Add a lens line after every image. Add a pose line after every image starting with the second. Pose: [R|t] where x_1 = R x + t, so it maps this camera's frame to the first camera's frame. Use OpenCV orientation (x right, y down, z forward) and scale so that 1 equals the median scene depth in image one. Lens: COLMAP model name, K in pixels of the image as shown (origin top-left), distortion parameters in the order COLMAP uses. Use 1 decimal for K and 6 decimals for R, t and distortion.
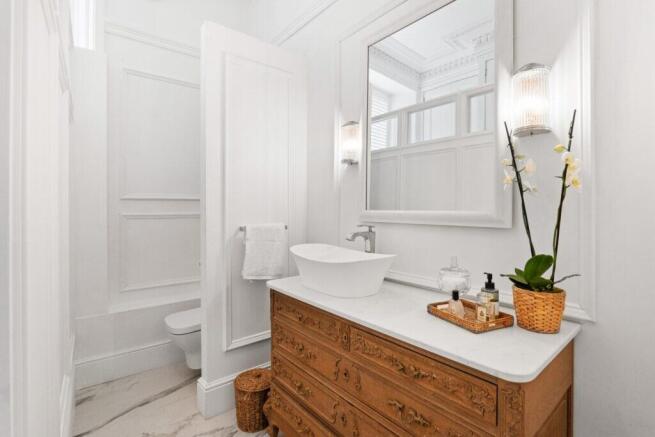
lens RADIAL K [[306.3, 0, 335.3], [0, 306.3, 204.6], [0, 0, 1]] dist [-0.019125, 0.000081]
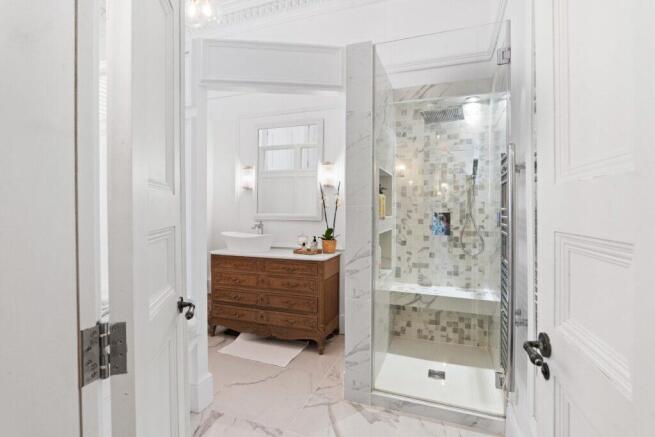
lens RADIAL K [[306.3, 0, 326.3], [0, 306.3, 215.2], [0, 0, 1]] dist [-0.019125, 0.000081]
pose [[0.859103, -0.006843, 0.511756, -0.795309], [-0.007949, 0.999612, 0.026711, -0.043203], [-0.511740, -0.027016, 0.858715, -1.389157]]
